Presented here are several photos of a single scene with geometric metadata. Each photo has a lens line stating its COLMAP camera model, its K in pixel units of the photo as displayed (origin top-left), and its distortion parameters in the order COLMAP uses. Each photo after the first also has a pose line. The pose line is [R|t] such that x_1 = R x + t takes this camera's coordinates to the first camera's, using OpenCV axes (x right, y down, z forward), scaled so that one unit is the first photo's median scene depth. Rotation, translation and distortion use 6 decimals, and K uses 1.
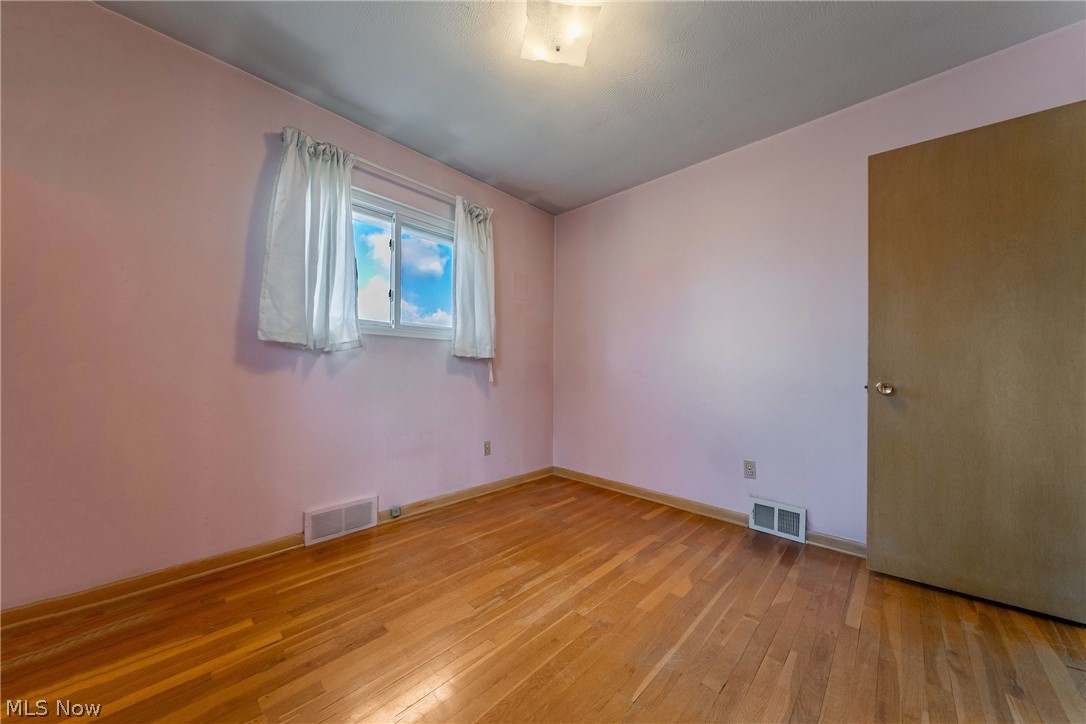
lens RADIAL K [[378.1, 0, 532.6], [0, 378.1, 376.8], [0, 0, 1]] dist [-0.002160, -0.000200]
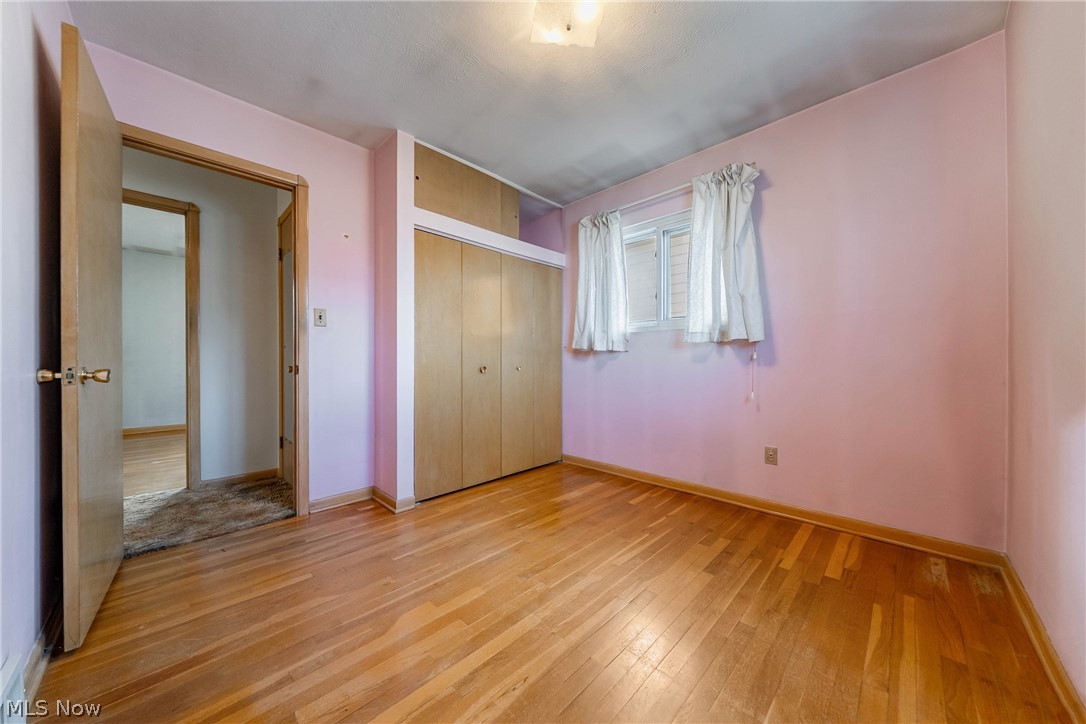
lens RADIAL K [[372.3, 0, 542.3], [0, 372.3, 368.7], [0, 0, 1]] dist [-0.002277, -0.000208]
pose [[-0.999923, -0.008811, -0.008710, 0.132360], [-0.009030, 0.999637, 0.025368, -0.007525], [0.008483, 0.025445, -0.999640, 1.856958]]
